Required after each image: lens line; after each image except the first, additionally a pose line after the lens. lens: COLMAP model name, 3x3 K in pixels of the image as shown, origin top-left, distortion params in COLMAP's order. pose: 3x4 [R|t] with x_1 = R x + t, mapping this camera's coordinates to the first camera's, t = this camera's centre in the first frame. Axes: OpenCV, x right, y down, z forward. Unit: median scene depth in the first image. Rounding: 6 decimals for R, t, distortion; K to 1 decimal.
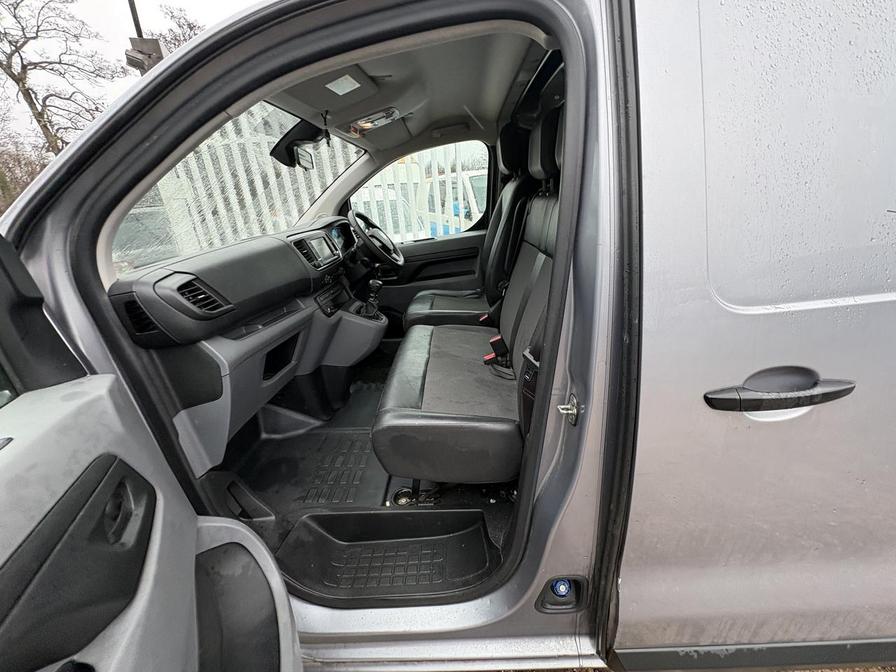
lens RADIAL K [[358.4, 0, 448.7], [0, 358.4, 336.3], [0, 0, 1]] dist [0.001523, 0.000456]
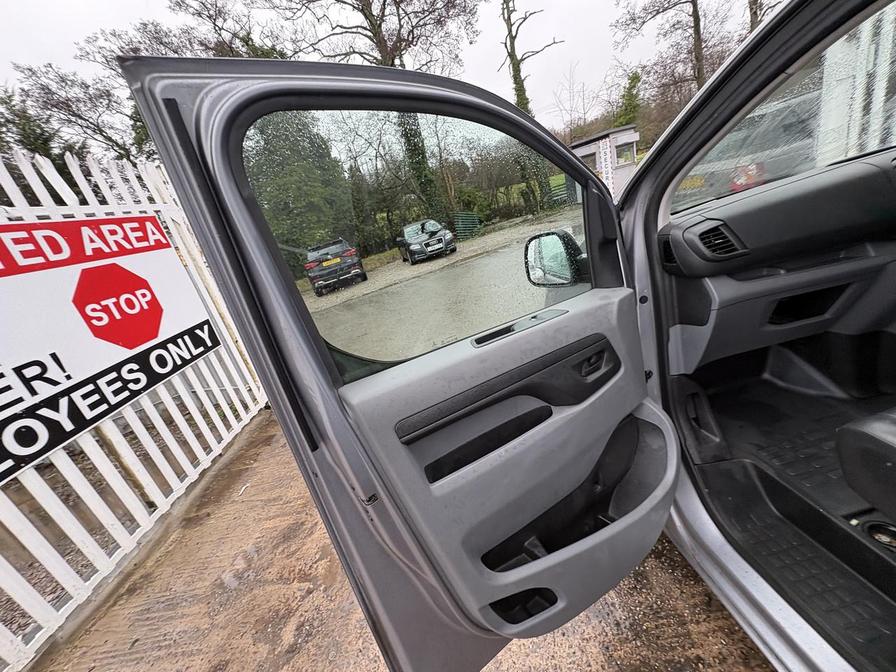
lens RADIAL K [[358.4, 0, 448.7], [0, 358.4, 336.3], [0, 0, 1]] dist [0.001523, 0.000456]
pose [[0.159810, 0.379467, -0.911299, 0.193949], [-0.117275, 0.923924, 0.364158, -0.076688], [0.980157, 0.048676, 0.192155, -0.049273]]
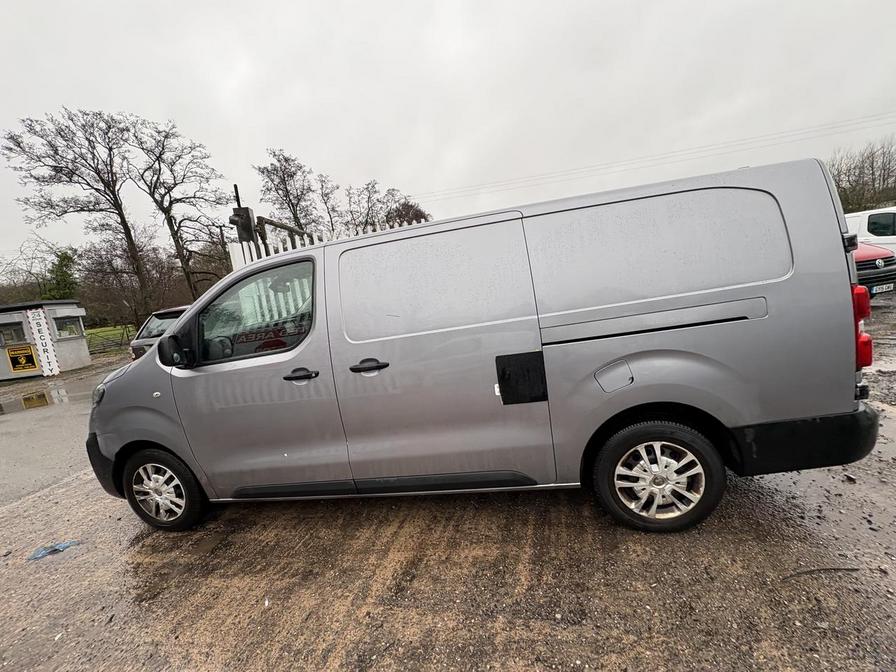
lens RADIAL K [[358.4, 0, 448.7], [0, 358.4, 336.3], [0, 0, 1]] dist [0.001523, 0.000456]
pose [[0.988302, -0.021630, -0.150967, 0.828217], [-0.008232, 0.980883, -0.194427, 0.201640], [0.152287, 0.193395, 0.969230, -0.846701]]
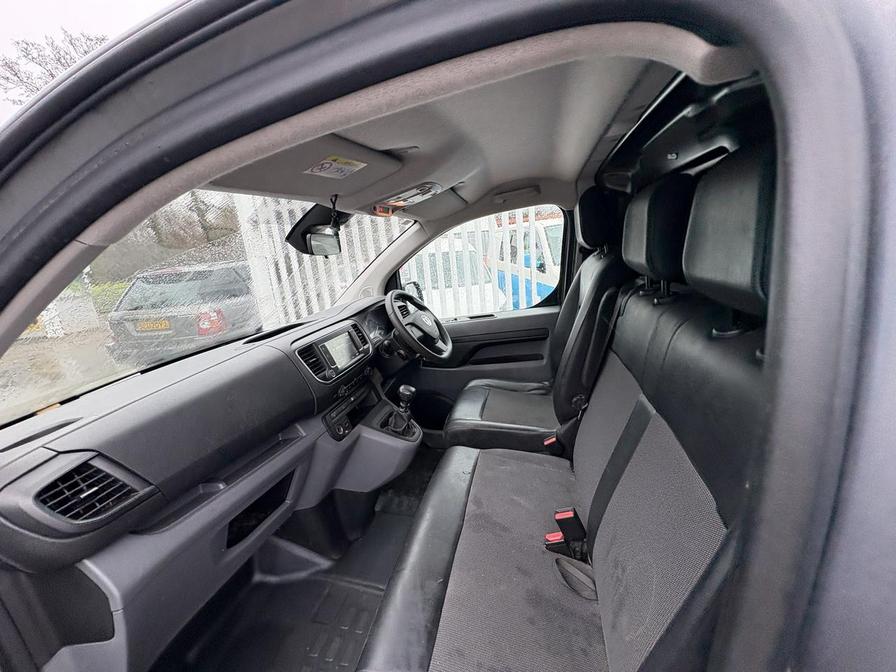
lens RADIAL K [[358.5, 0, 446.5], [0, 358.5, 336.0], [0, 0, 1]] dist [-0.000256, -0.000116]
pose [[0.978403, 0.038056, -0.203175, 0.033145], [-0.059566, 0.993119, -0.100826, -0.187995], [0.197940, 0.110750, 0.973937, 0.239787]]
